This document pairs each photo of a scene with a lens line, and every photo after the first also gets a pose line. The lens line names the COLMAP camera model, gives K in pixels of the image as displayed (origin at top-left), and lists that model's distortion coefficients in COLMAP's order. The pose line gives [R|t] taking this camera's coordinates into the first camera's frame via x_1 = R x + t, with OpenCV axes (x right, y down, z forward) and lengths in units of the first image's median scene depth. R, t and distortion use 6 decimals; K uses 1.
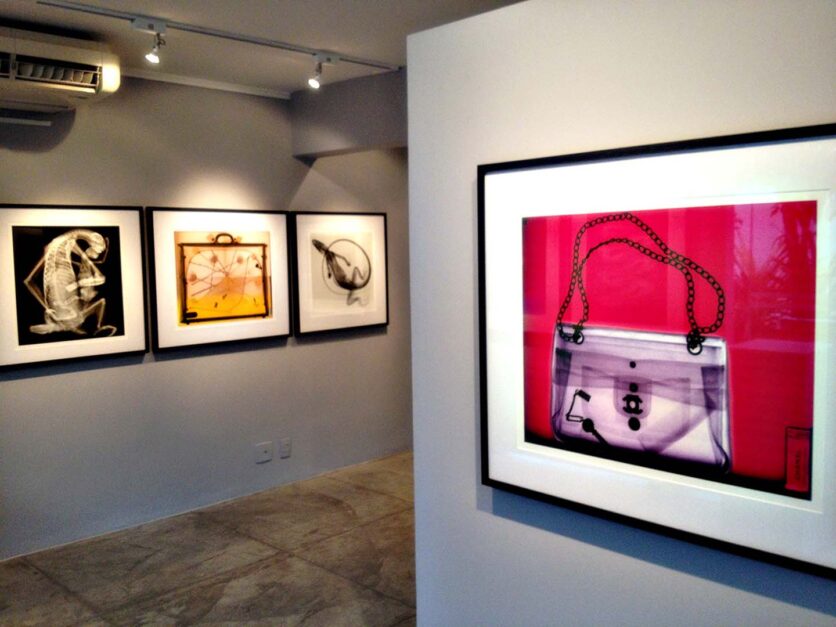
lens RADIAL K [[805.1, 0, 418.0], [0, 805.1, 313.5], [0, 0, 1]] dist [0.271187, -0.560437]
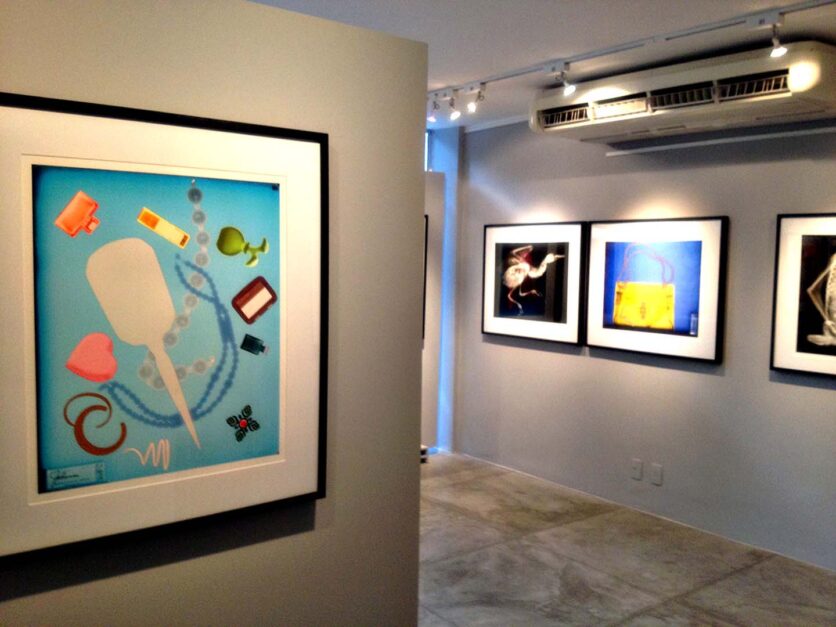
lens RADIAL K [[805.1, 0, 418.0], [0, 805.1, 313.5], [0, 0, 1]] dist [0.271187, -0.560437]
pose [[-0.136068, 0.085421, -0.987010, 0.685204], [-0.099157, 0.990099, 0.099358, -0.074159], [0.985725, 0.111388, -0.126250, 0.775044]]
